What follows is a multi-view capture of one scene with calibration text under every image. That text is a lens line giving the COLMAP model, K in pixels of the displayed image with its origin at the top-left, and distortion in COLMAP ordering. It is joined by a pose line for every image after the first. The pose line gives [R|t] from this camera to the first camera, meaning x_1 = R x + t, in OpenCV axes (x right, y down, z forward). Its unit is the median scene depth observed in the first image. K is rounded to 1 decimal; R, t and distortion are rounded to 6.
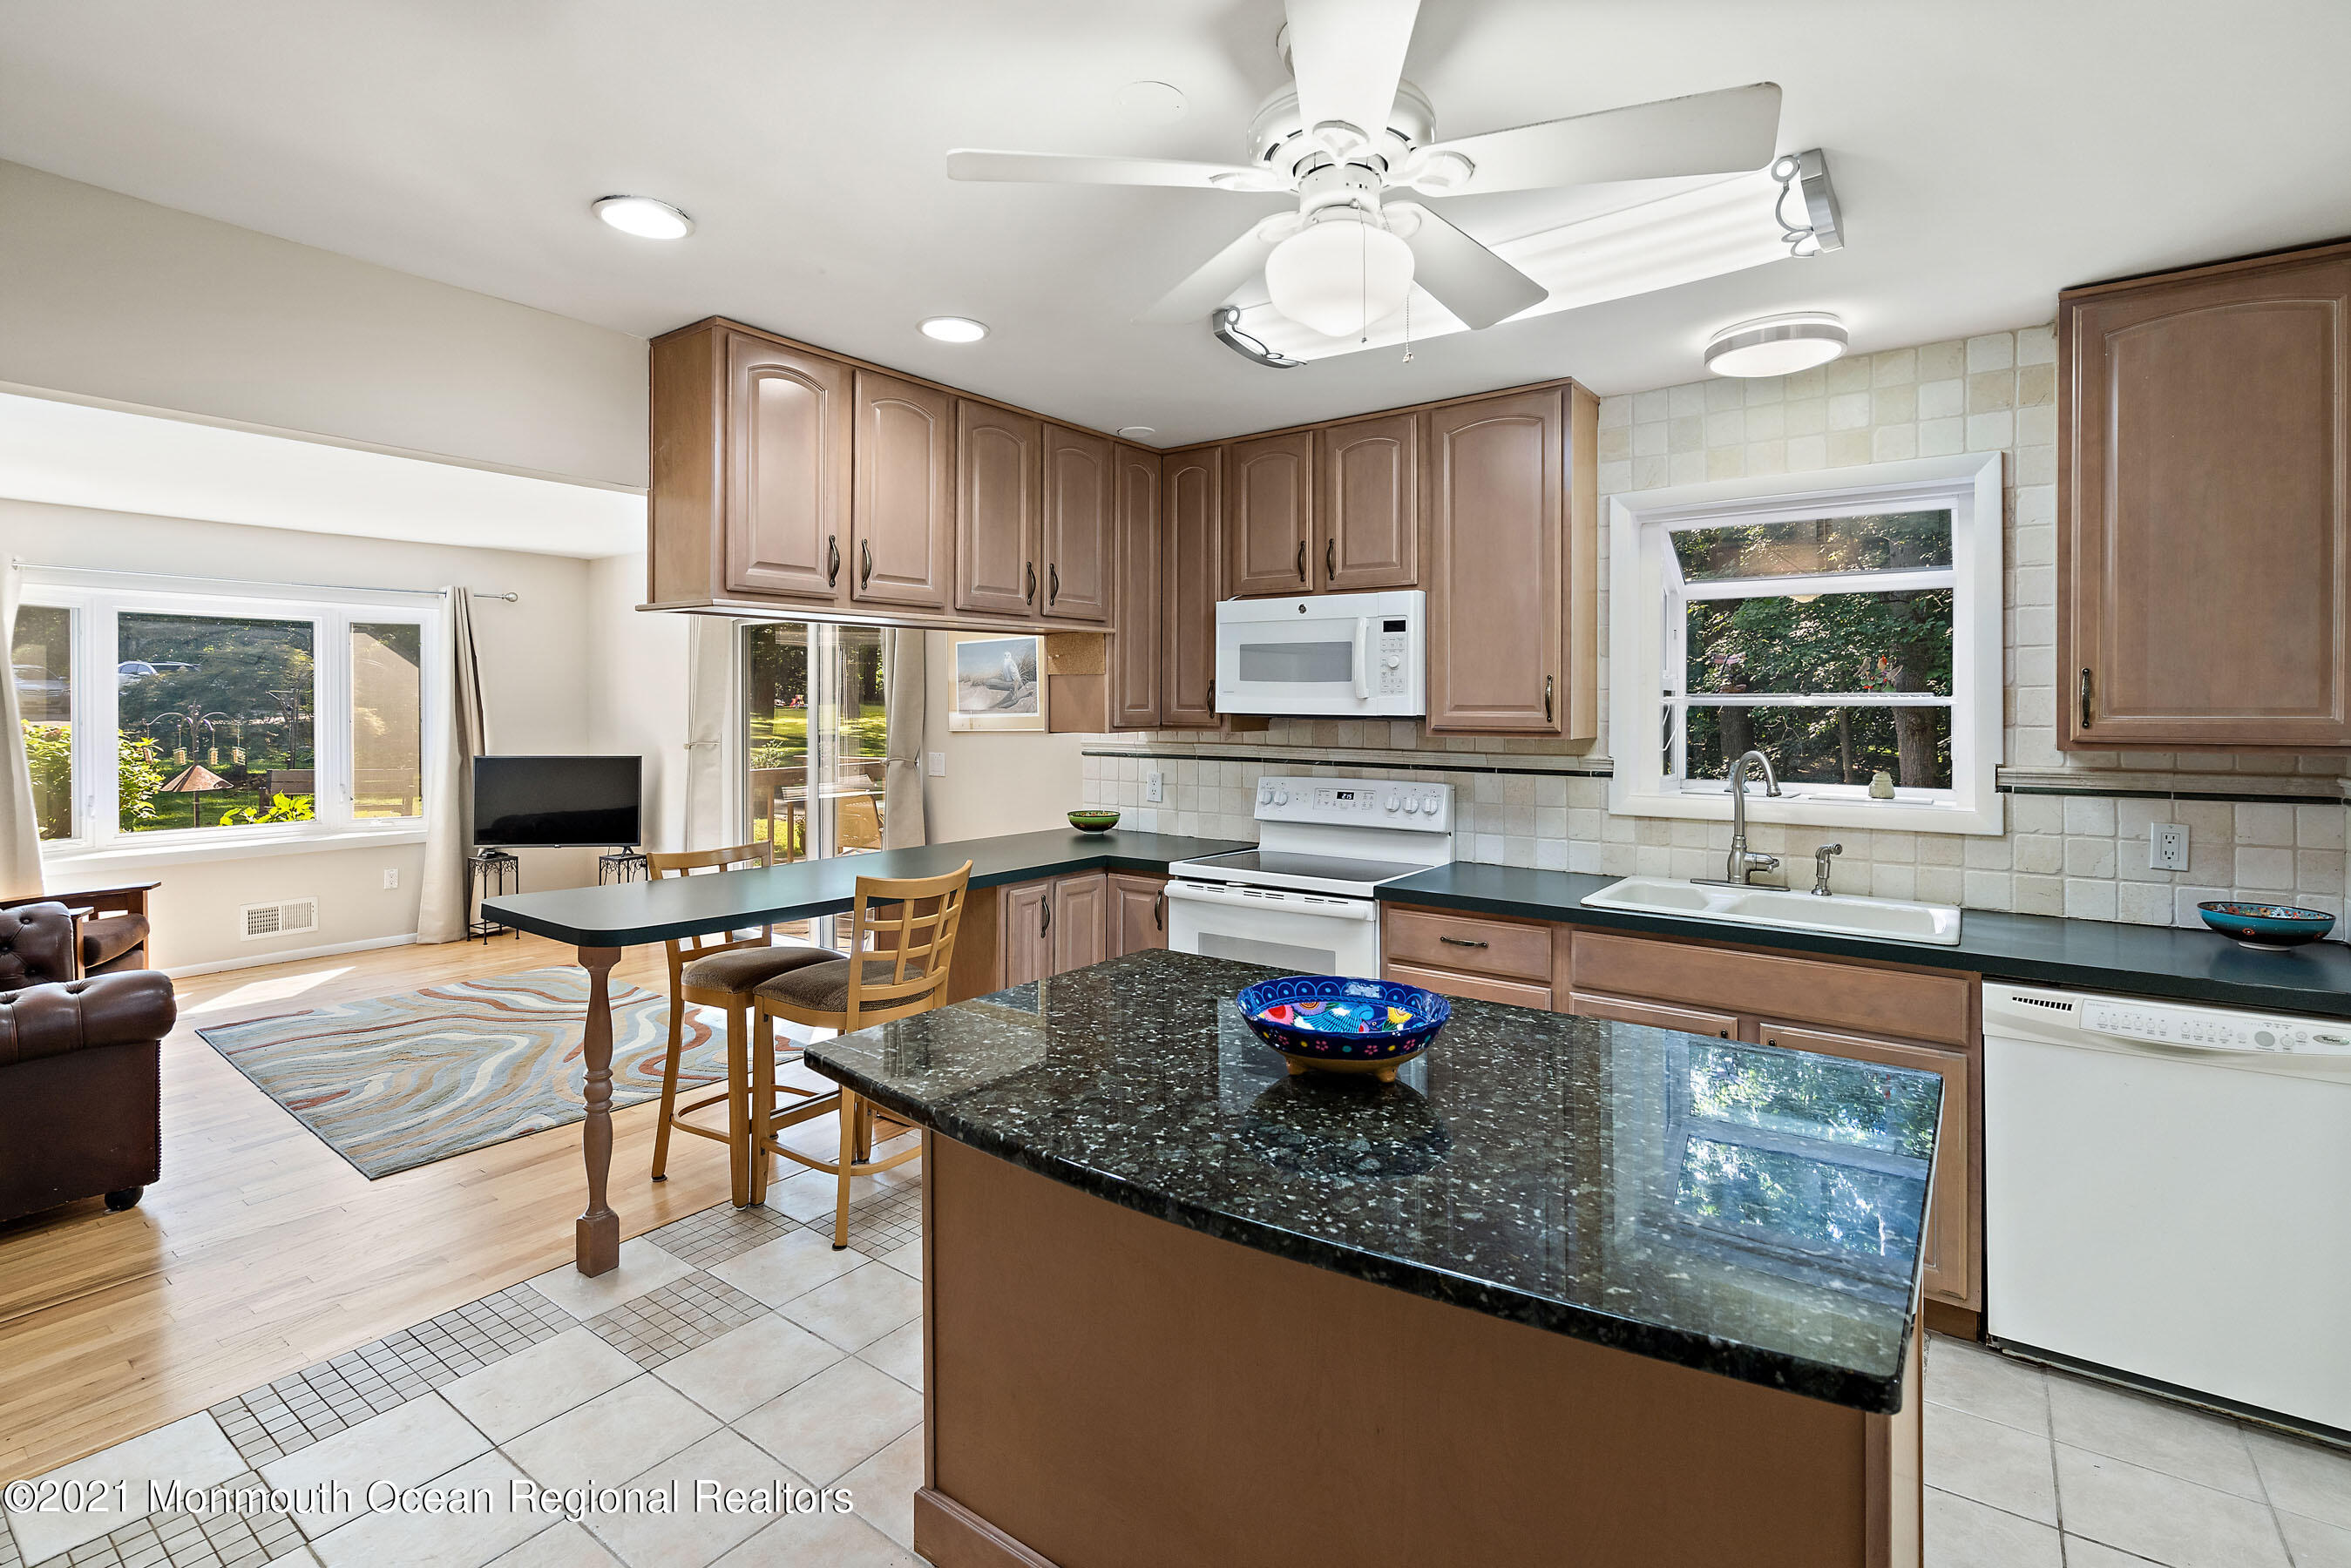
lens RADIAL K [[1101.6, 0, 1166.7], [0, 1101.6, 700.6], [0, 0, 1]] dist [-0.010804, 0.001858]
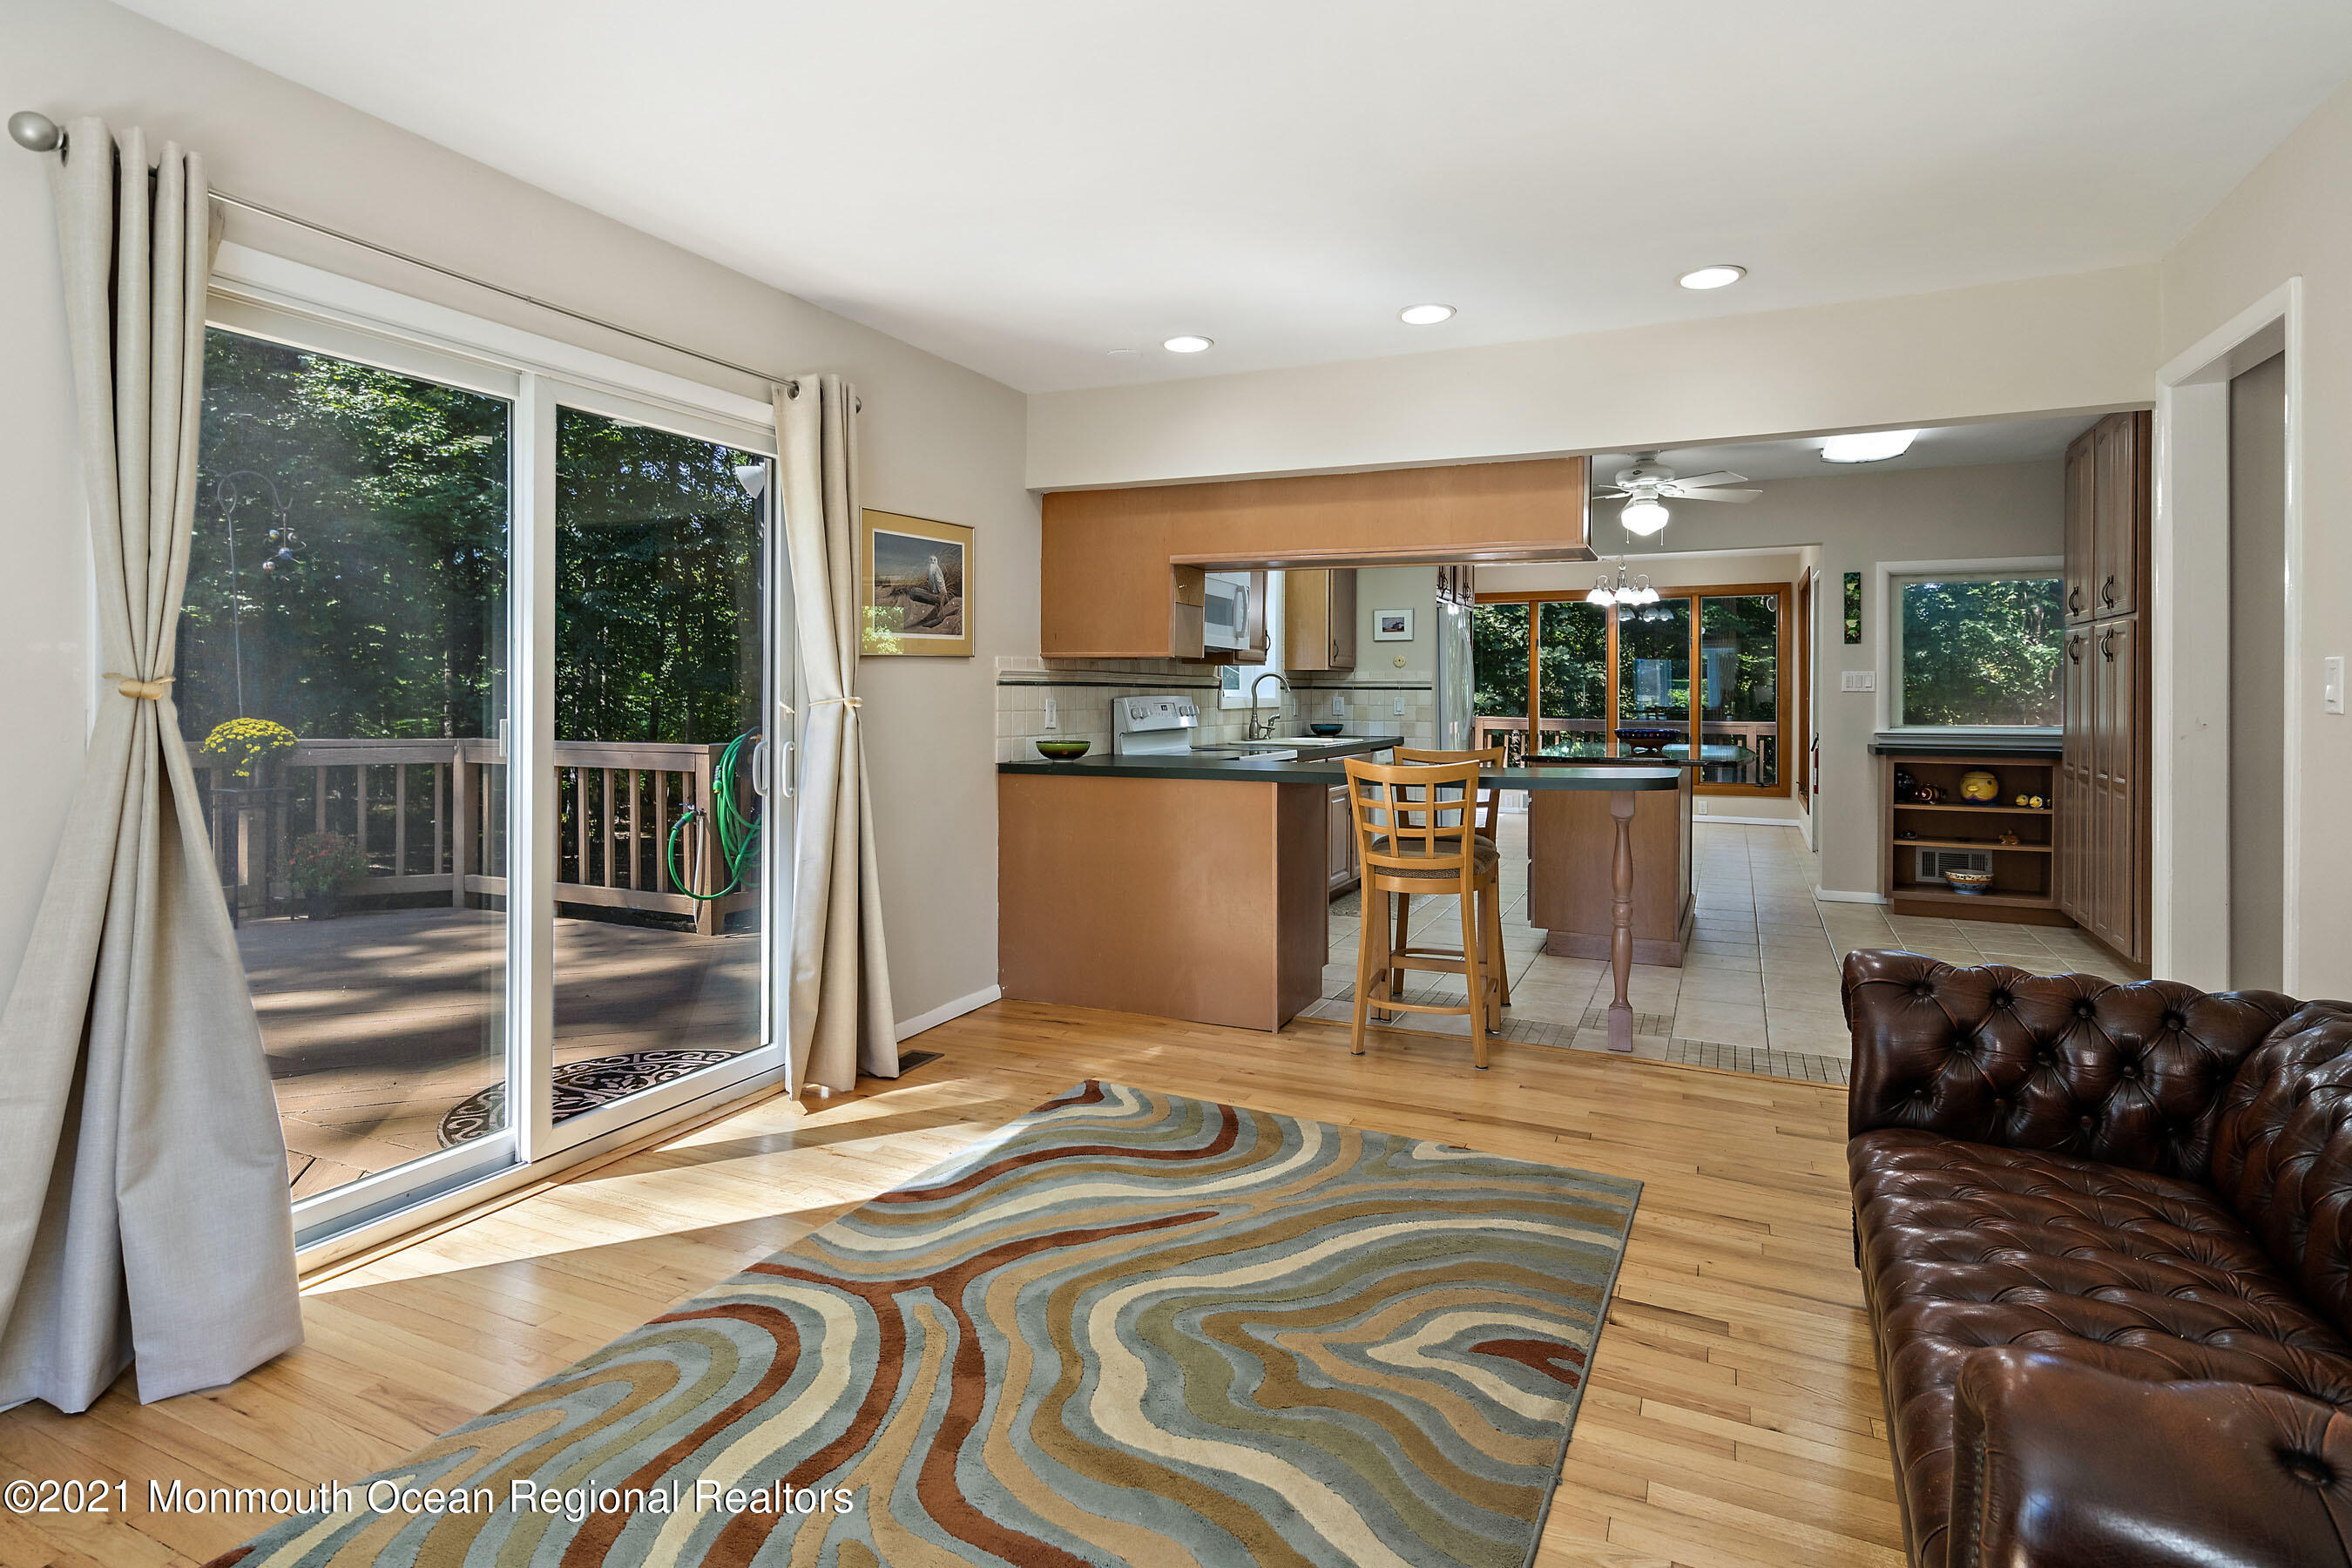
lens RADIAL K [[1182.0, 0, 1170.3], [0, 1182.0, 690.0], [0, 0, 1]] dist [0.015387, 0.000489]
pose [[-0.190841, -0.001560, 0.981620, -1.363205], [-0.007764, 0.999970, 0.000080, 0.068295], [-0.981590, -0.007606, -0.190848, 1.354449]]
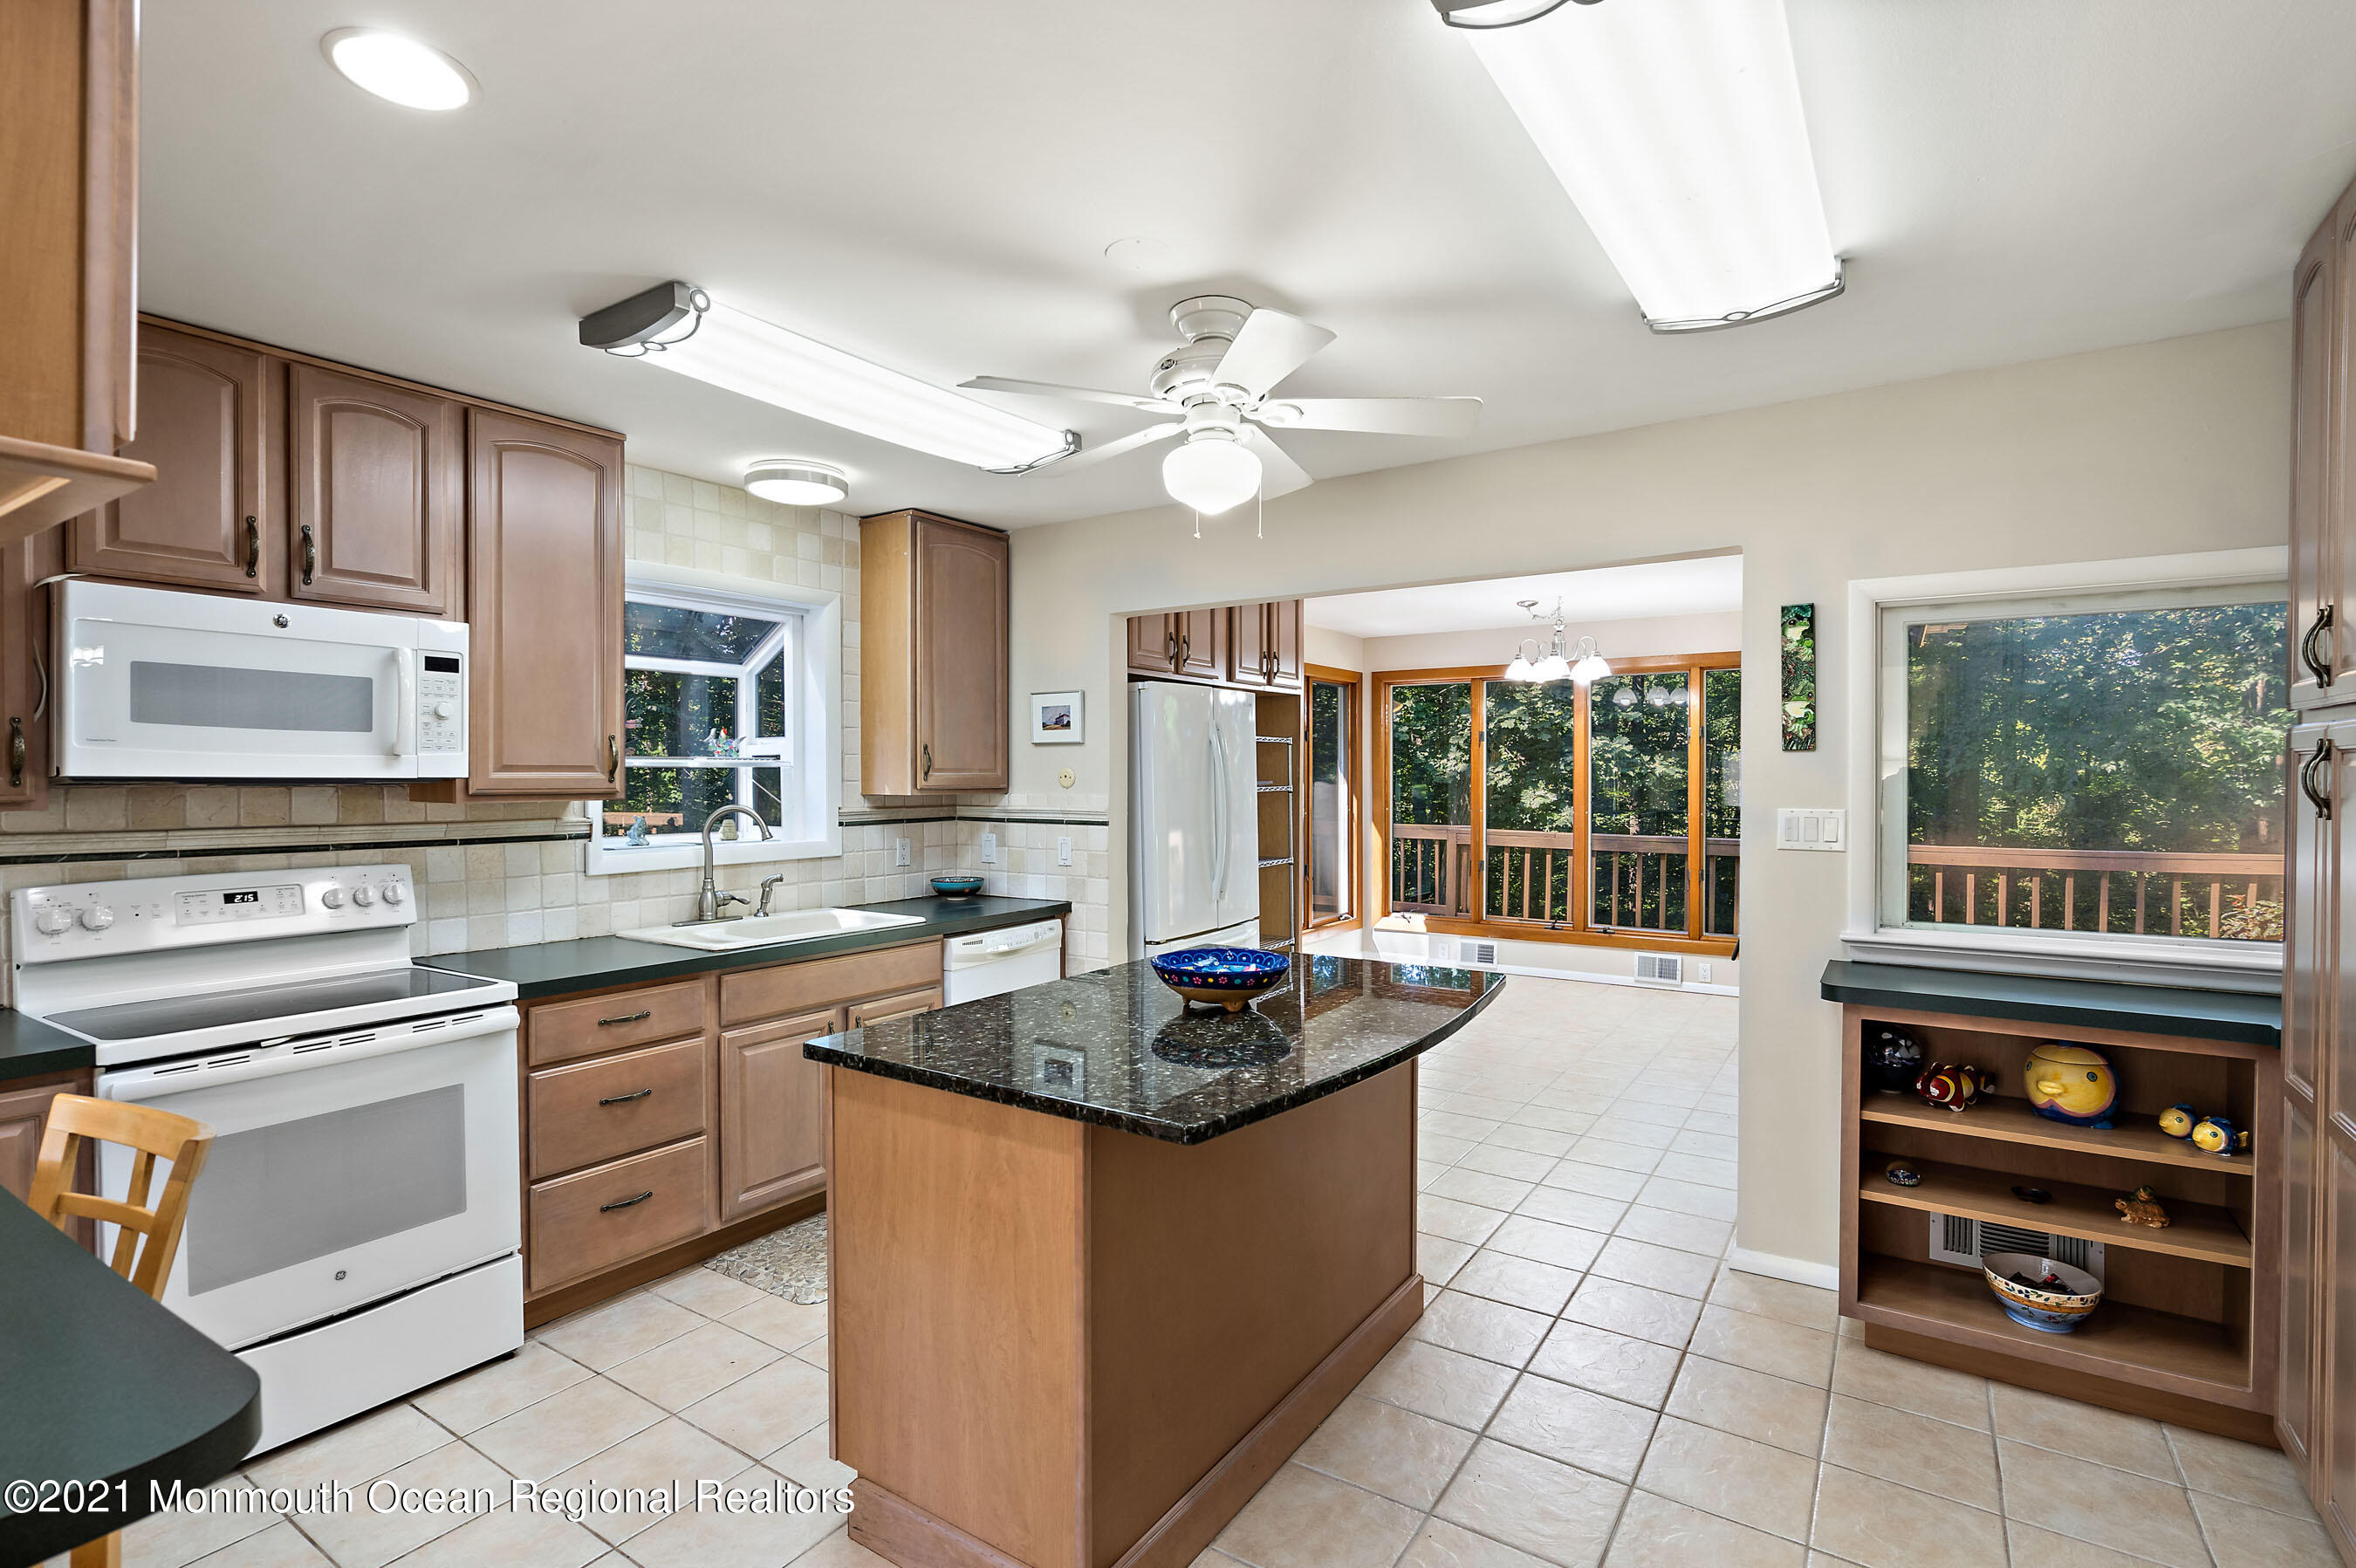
lens RADIAL K [[1100.2, 0, 1178.0], [0, 1100.2, 784.0], [0, 0, 1]] dist [0.001719, -0.000320]
pose [[-0.045730, -0.010961, 0.998894, -0.567677], [-0.004679, 0.999931, 0.010758, 0.006635], [-0.998943, -0.004182, -0.045778, 0.475592]]
